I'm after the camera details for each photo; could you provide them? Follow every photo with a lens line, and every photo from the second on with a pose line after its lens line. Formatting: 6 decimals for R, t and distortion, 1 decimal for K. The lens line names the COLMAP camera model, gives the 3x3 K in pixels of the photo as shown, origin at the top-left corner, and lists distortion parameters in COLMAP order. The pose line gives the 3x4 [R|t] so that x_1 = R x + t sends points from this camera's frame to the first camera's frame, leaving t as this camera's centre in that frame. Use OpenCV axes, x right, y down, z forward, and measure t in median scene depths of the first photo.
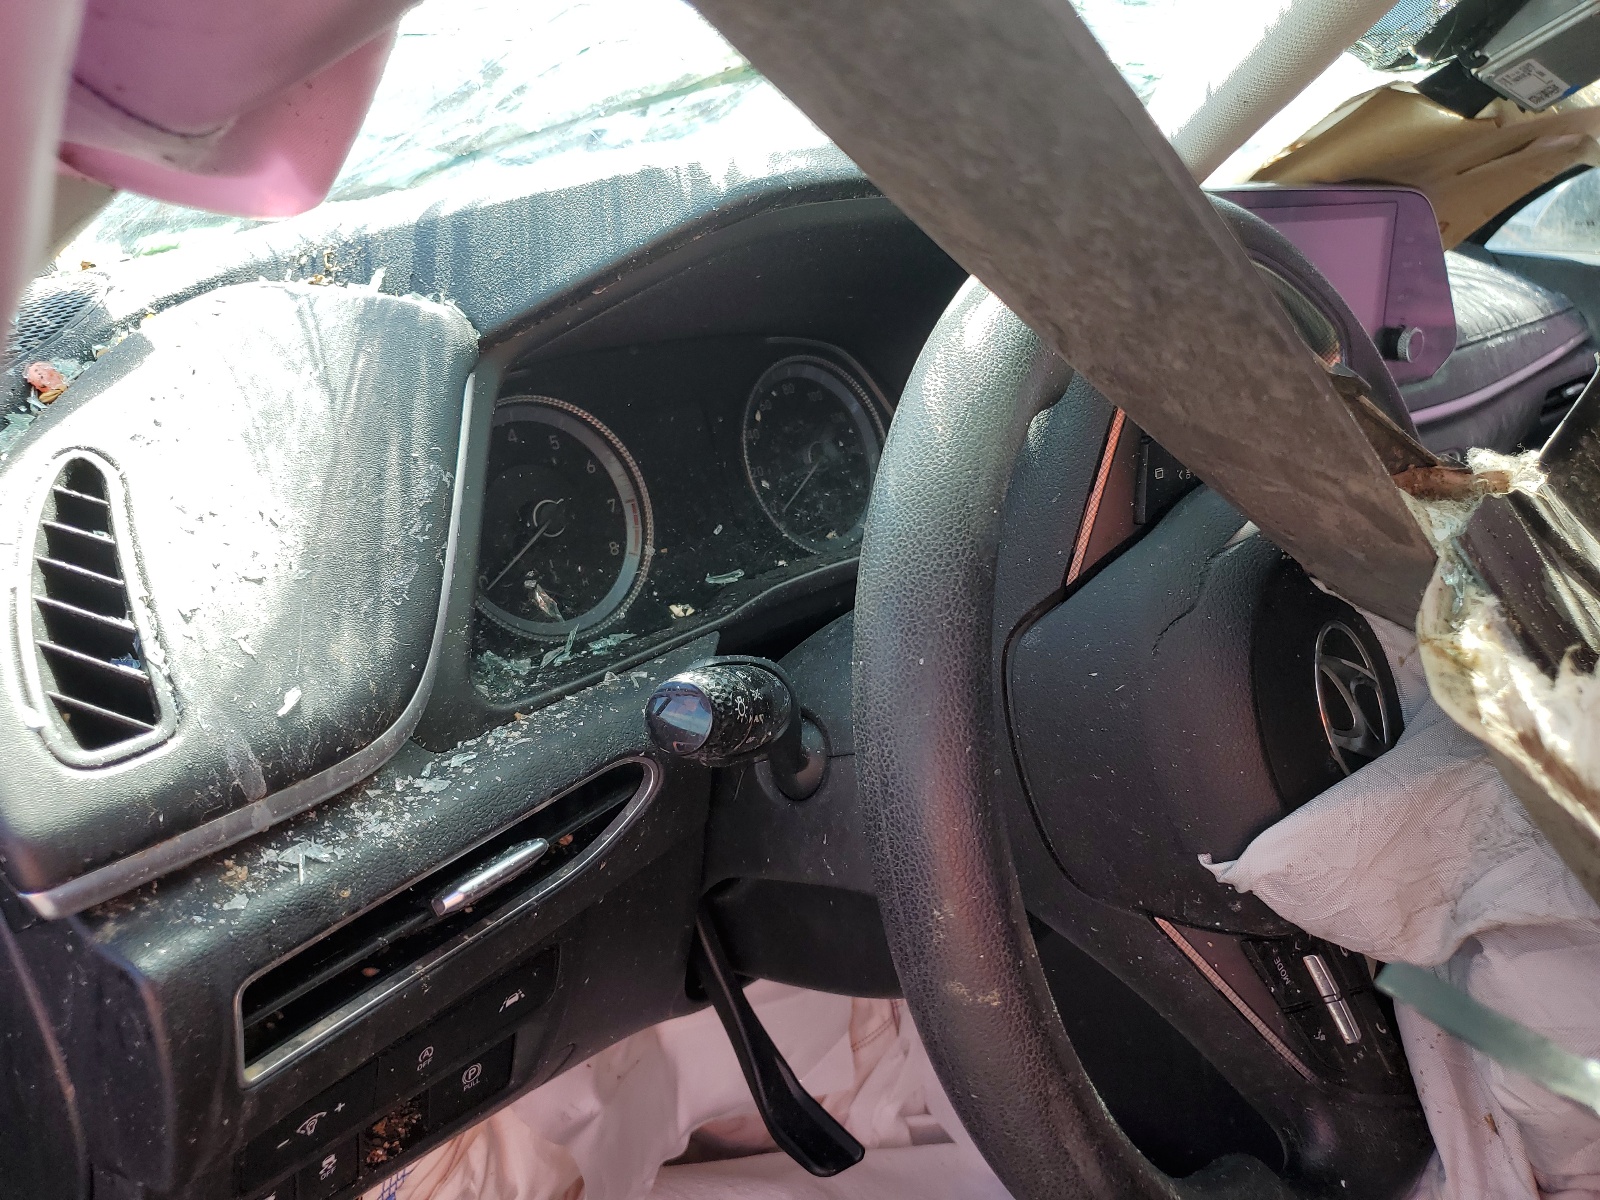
lens RADIAL K [[1415.5, 0, 800.0], [0, 1415.5, 600.0], [0, 0, 1]] dist [0.051162, 0.006393]
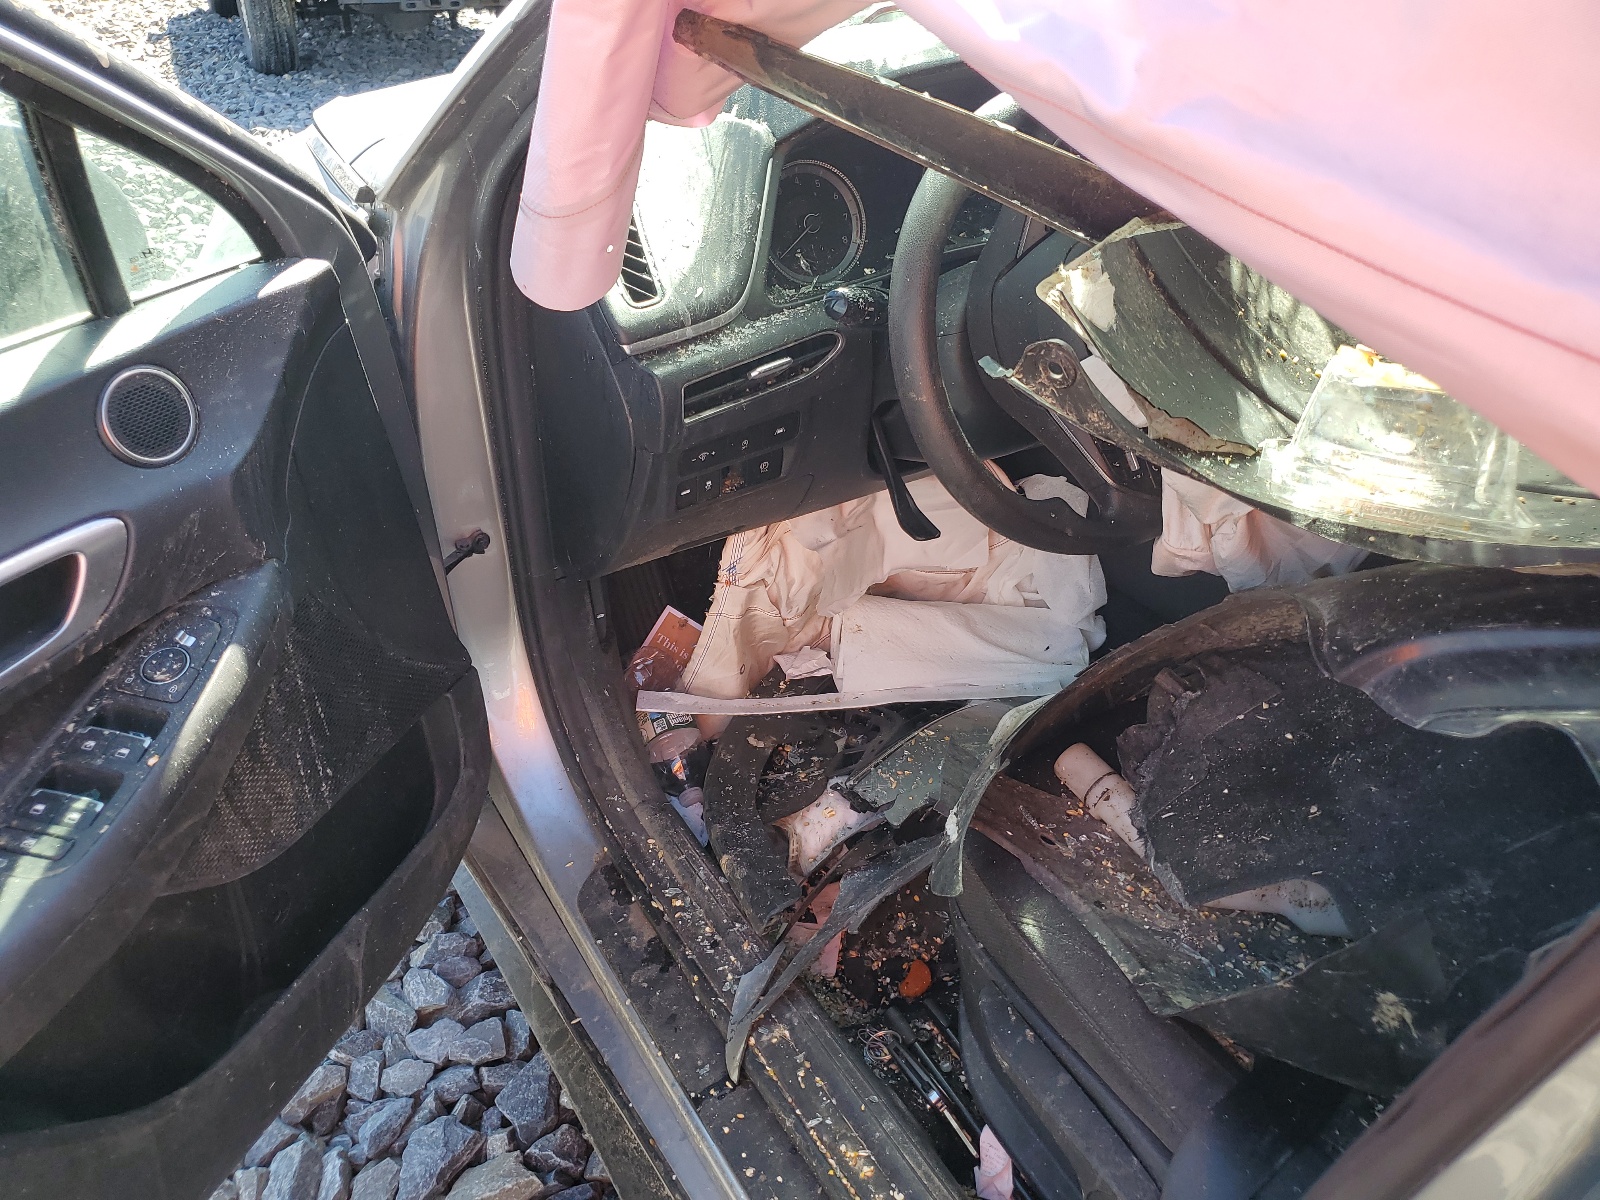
lens RADIAL K [[1394.8, 0, 800.0], [0, 1394.8, 600.0], [0, 0, 1]] dist [0.180827, 0.000119]
pose [[0.968439, 0.085133, -0.234260, 0.489265], [-0.036677, 0.978304, 0.203902, 0.085409], [0.246536, -0.188875, 0.950550, -1.554803]]
